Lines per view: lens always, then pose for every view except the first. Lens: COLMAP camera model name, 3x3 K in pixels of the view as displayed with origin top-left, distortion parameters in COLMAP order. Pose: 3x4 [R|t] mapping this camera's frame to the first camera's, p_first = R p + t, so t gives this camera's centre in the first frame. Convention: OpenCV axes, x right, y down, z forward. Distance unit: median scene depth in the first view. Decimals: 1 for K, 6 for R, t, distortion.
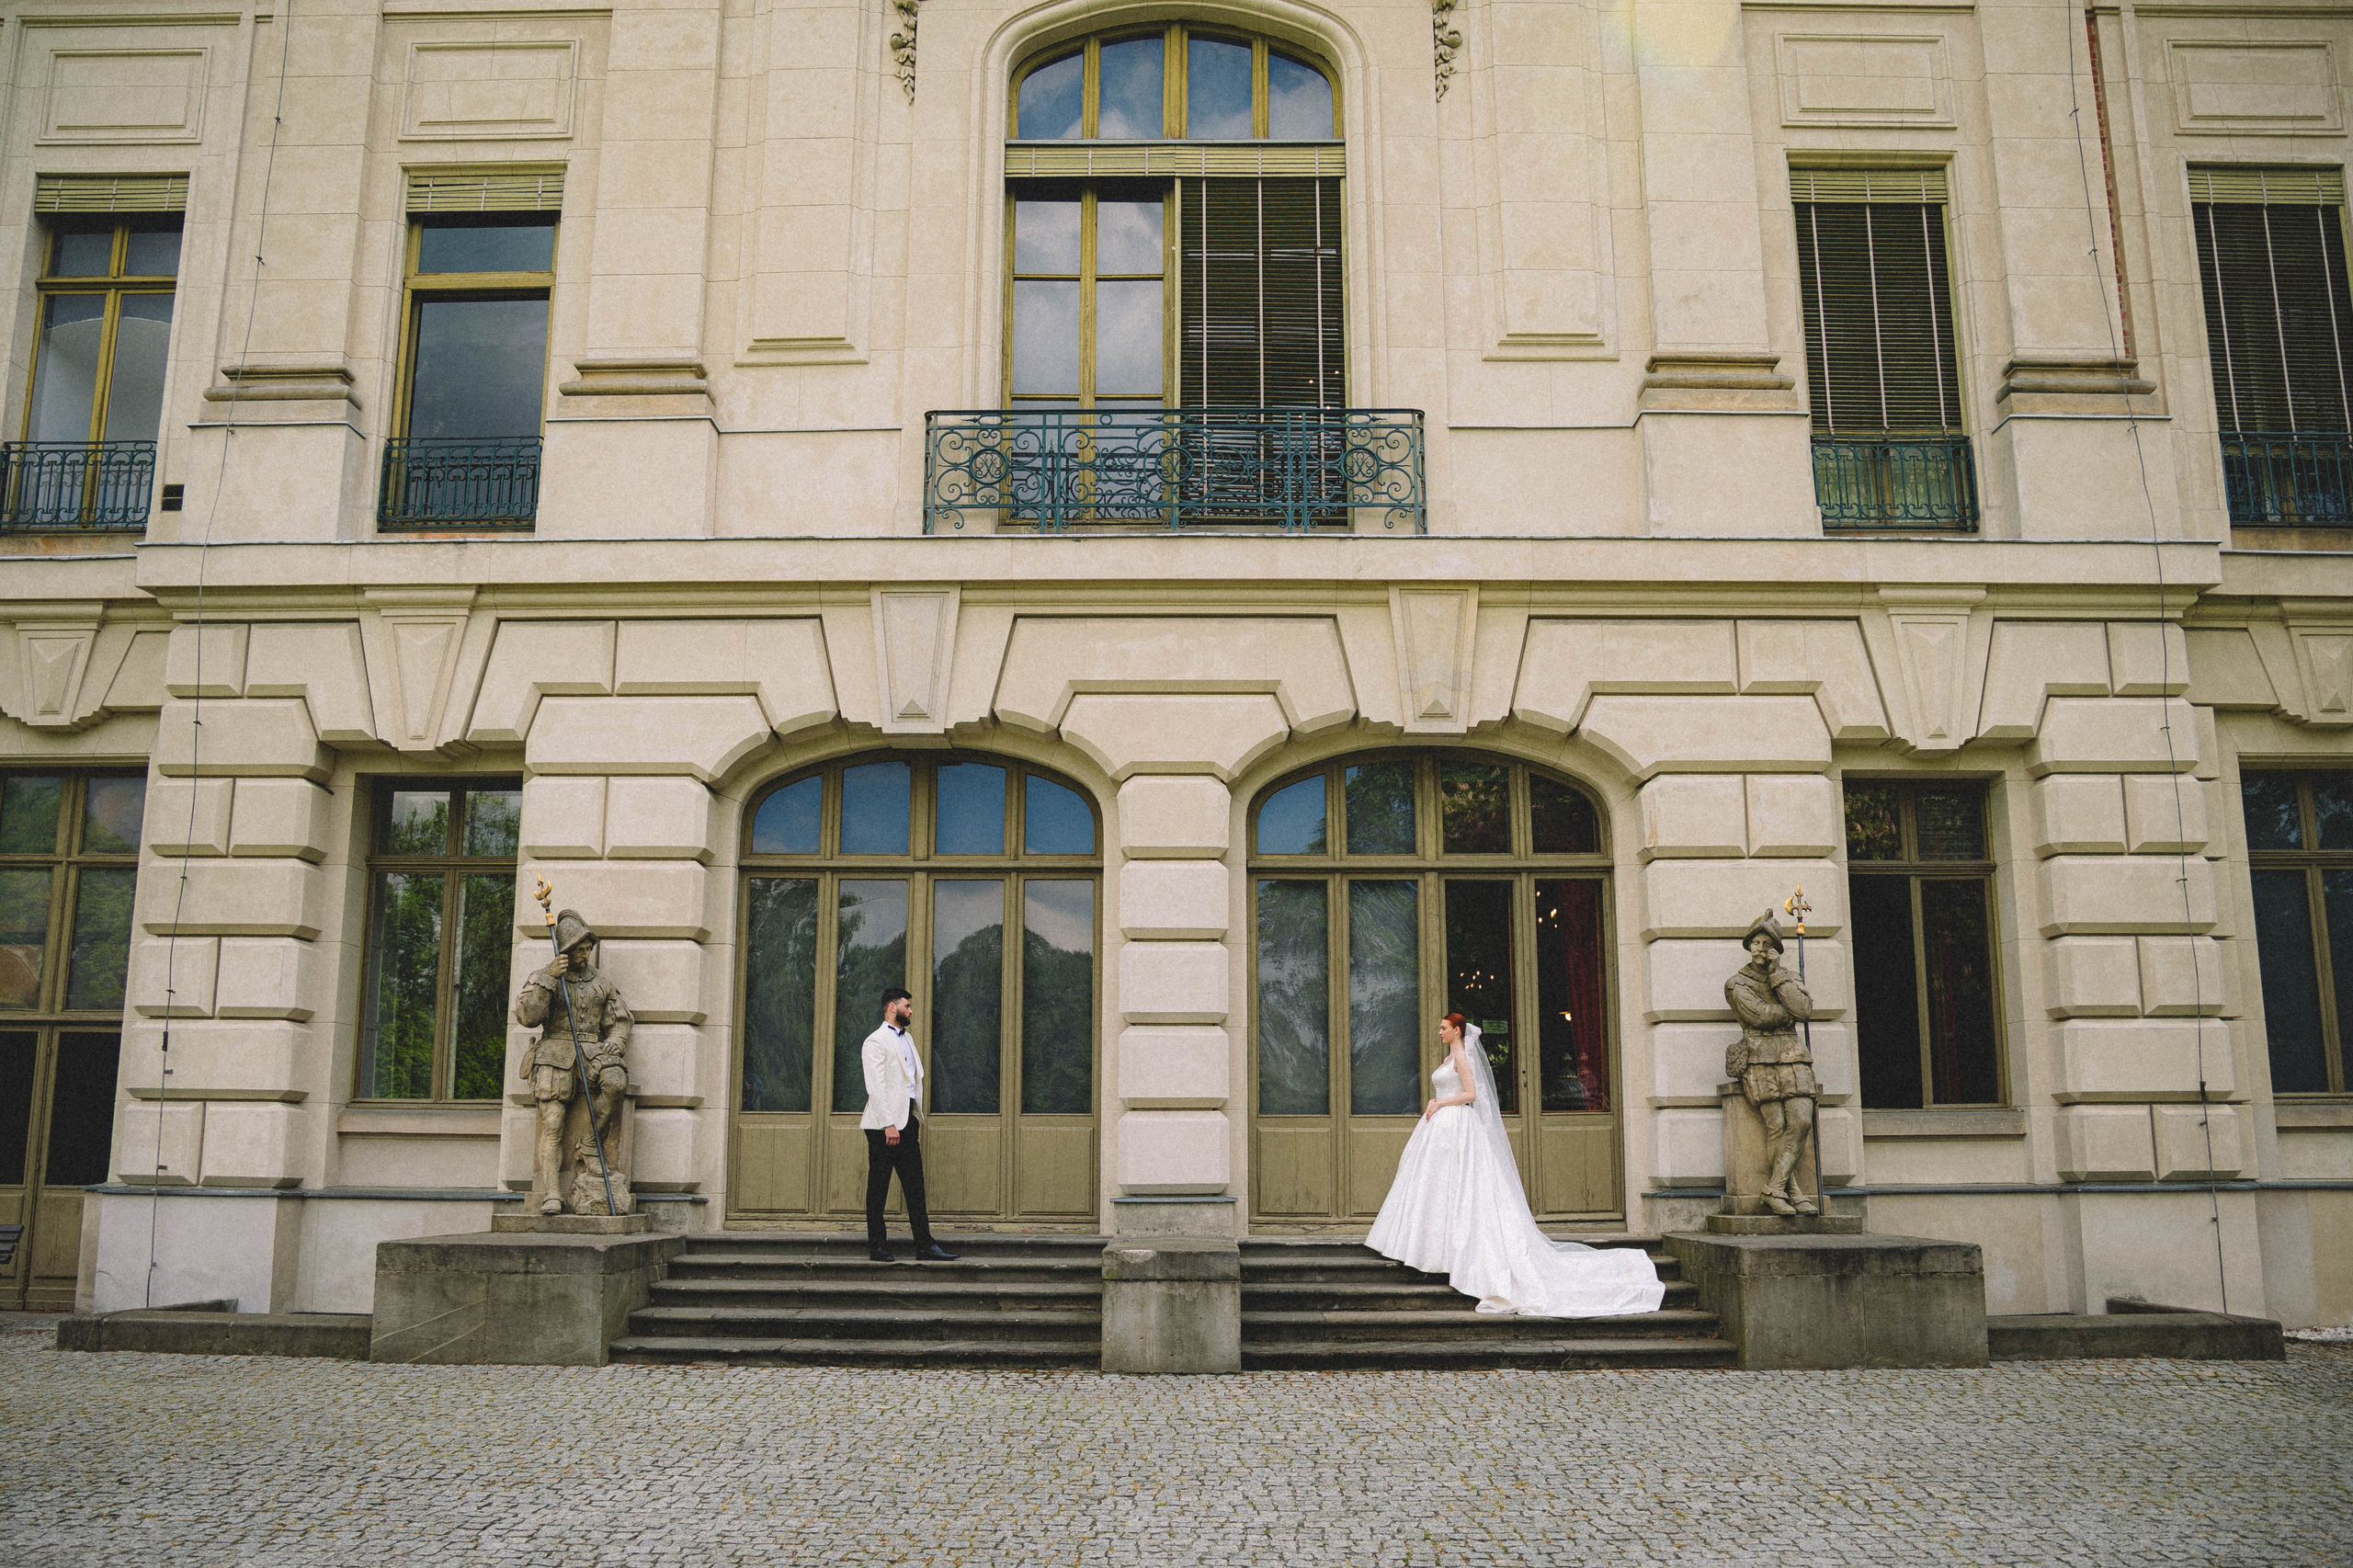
lens RADIAL K [[1684.6, 0, 1189.4], [0, 1684.6, 881.7], [0, 0, 1]] dist [-0.109270, 0.074476]
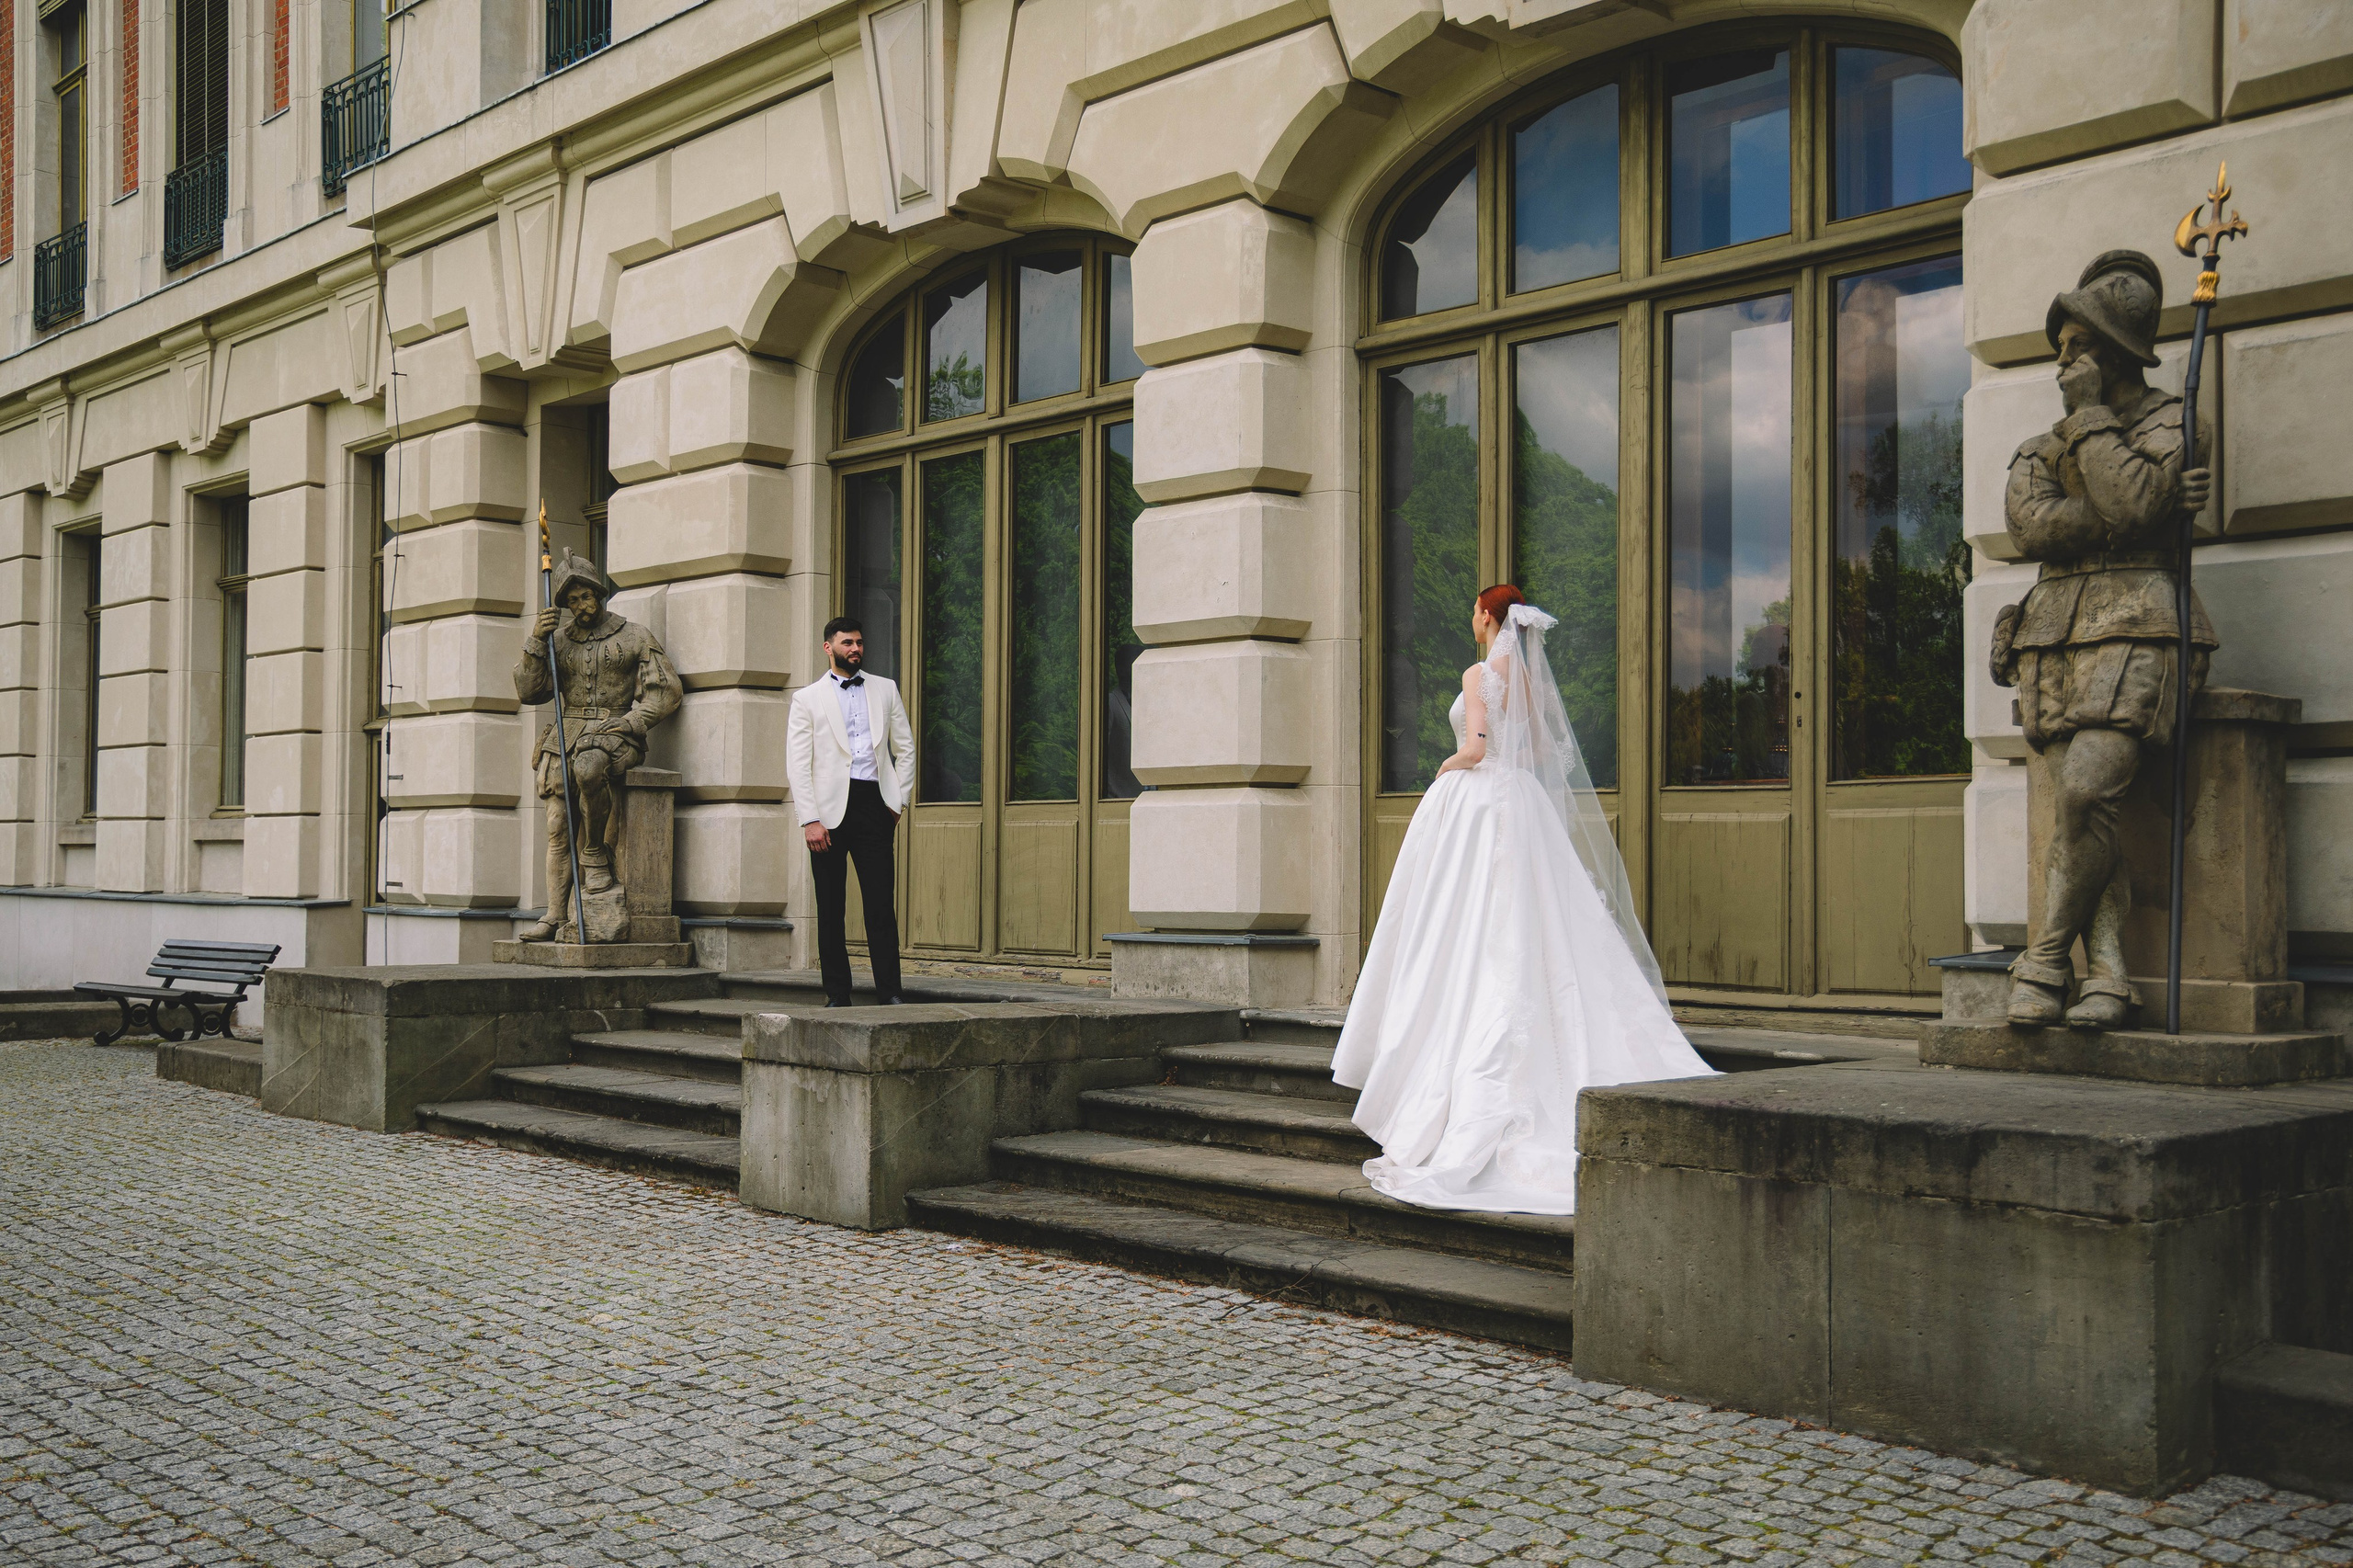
lens RADIAL K [[2324.7, 0, 1176.5], [0, 2324.7, 784.0], [0, 0, 1]] dist [0.007407, 0.041881]
pose [[0.687310, -0.022484, -0.726016, 0.605404], [0.112278, 0.990796, 0.075609, 0.076013], [0.717634, -0.133482, 0.683509, 0.462042]]
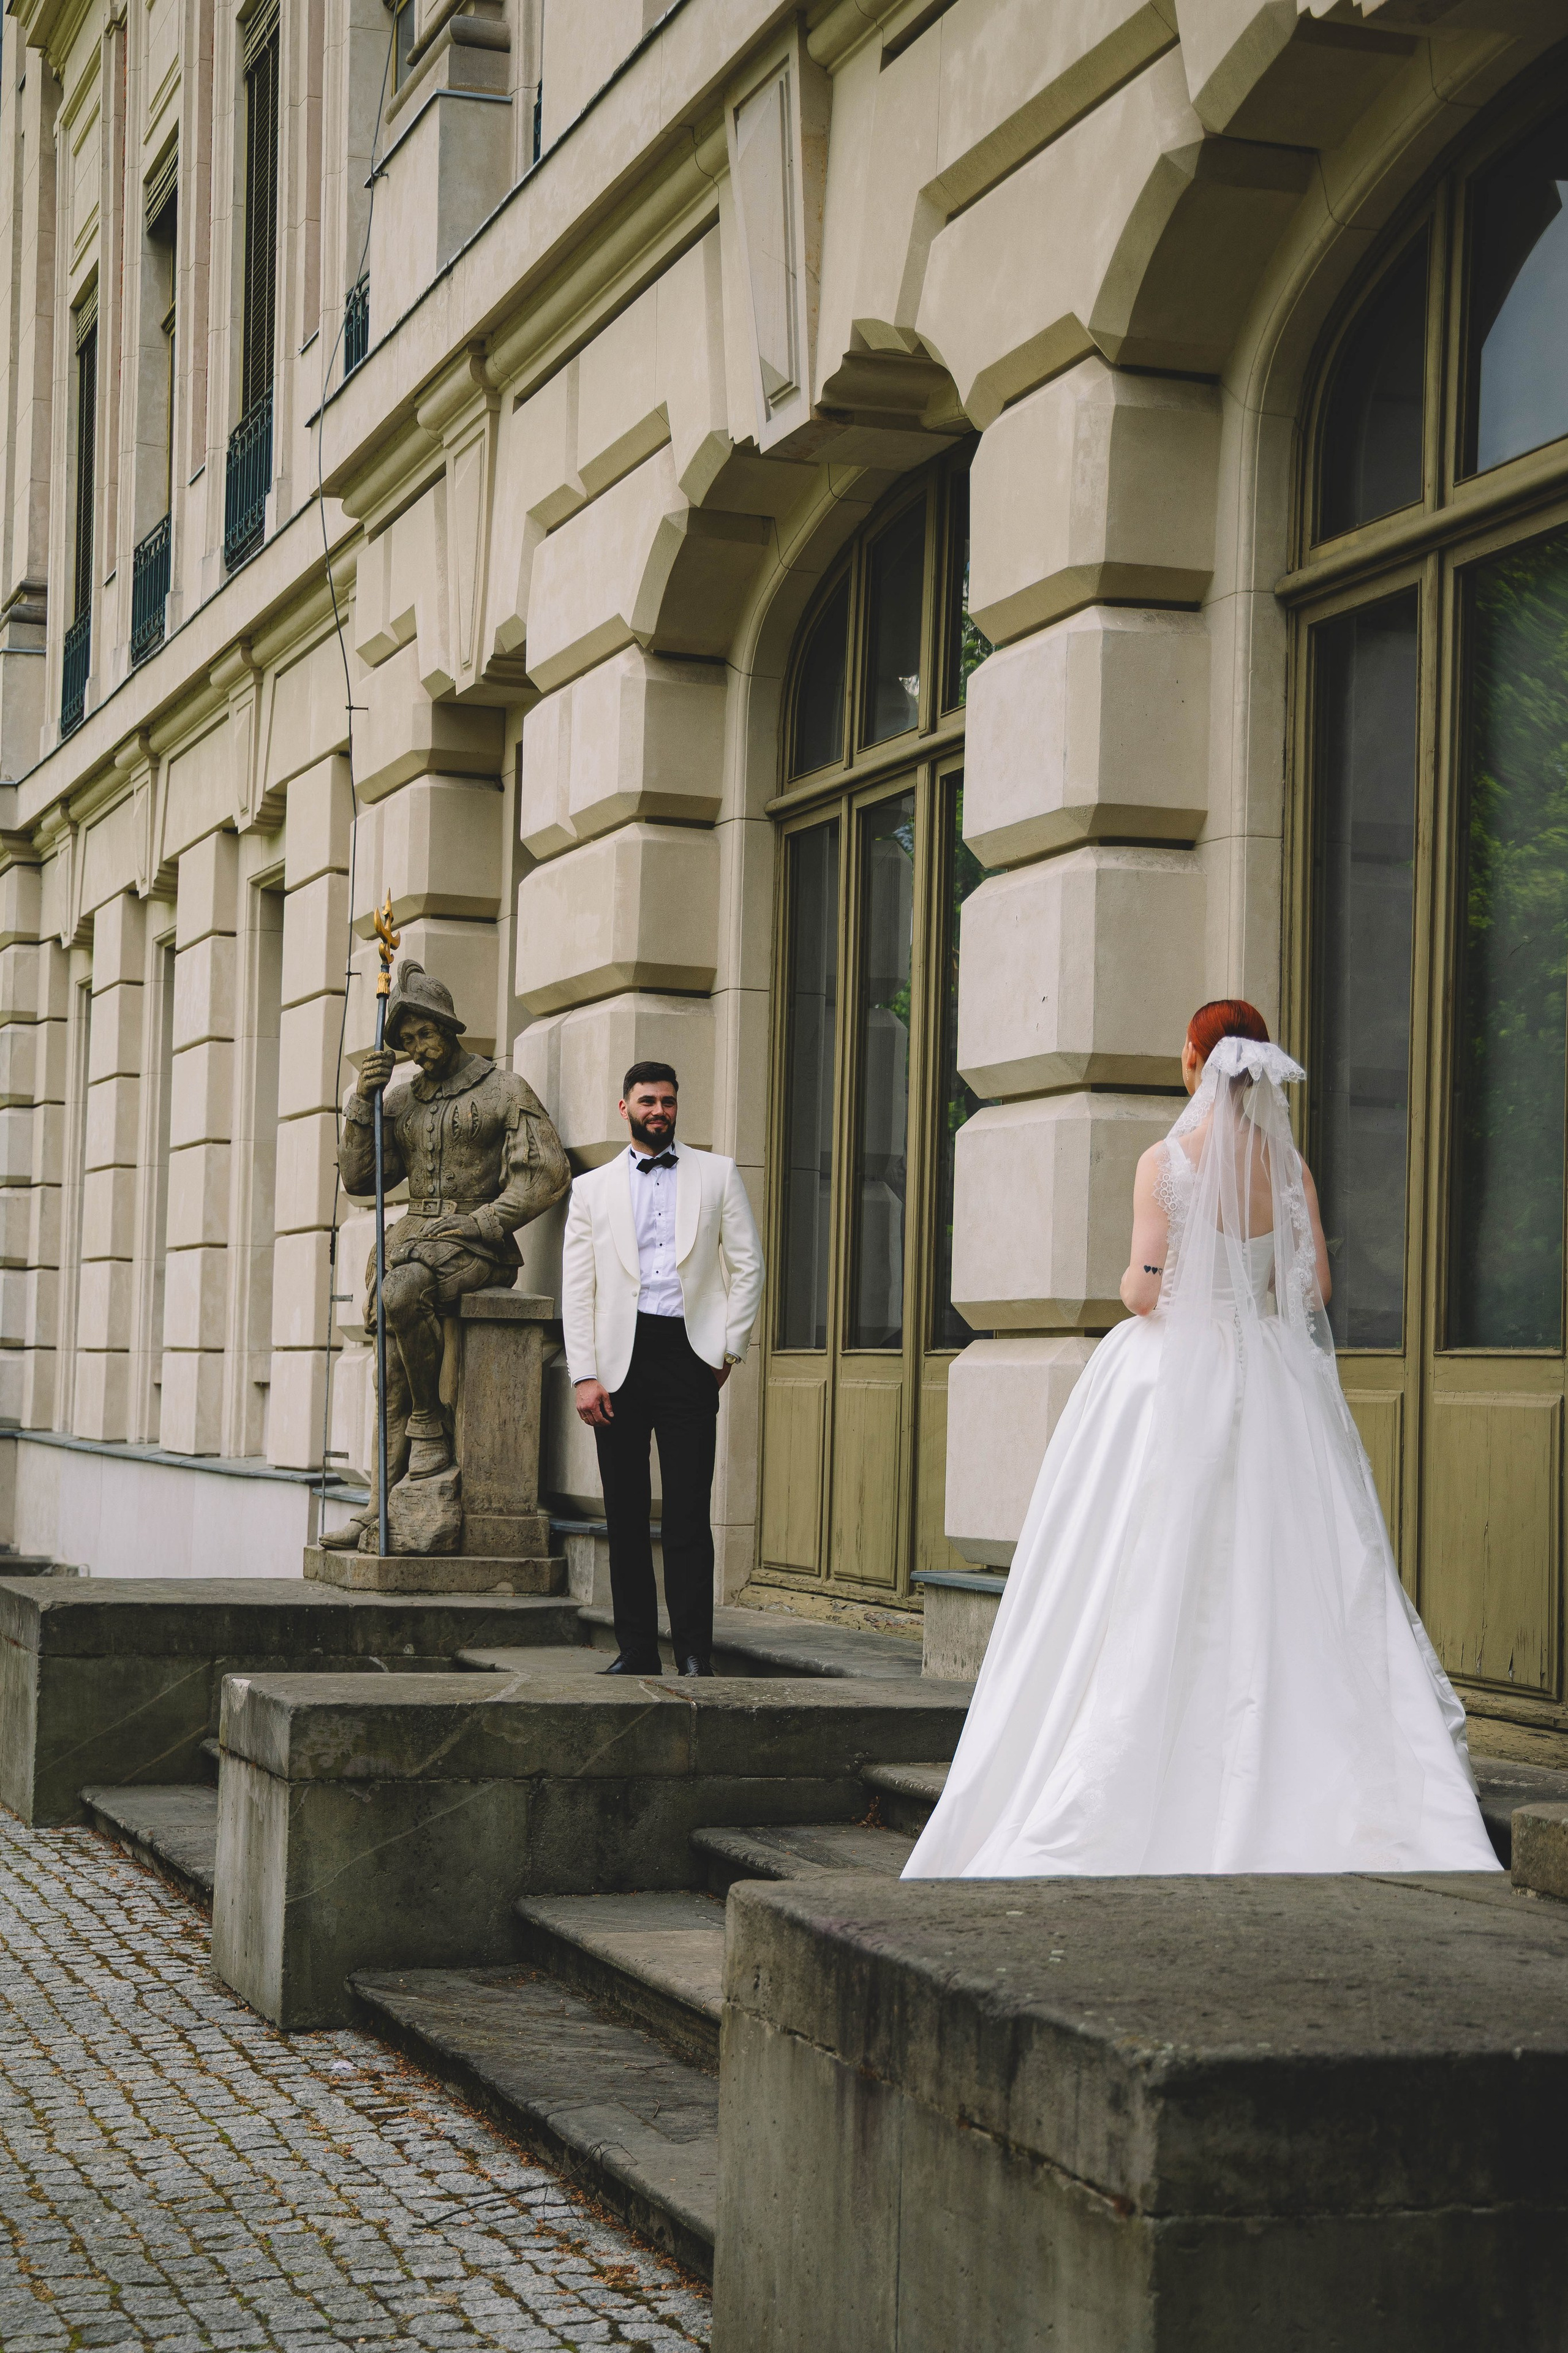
lens RADIAL K [[3674.4, 0, 790.5], [0, 3674.4, 1220.2], [0, 0, 1]] dist [0.148134, -0.054136]
pose [[0.340056, -0.037523, -0.939656, 0.743506], [0.127720, 0.991788, 0.006617, 0.105127], [0.931692, -0.122263, 0.342056, 0.724206]]
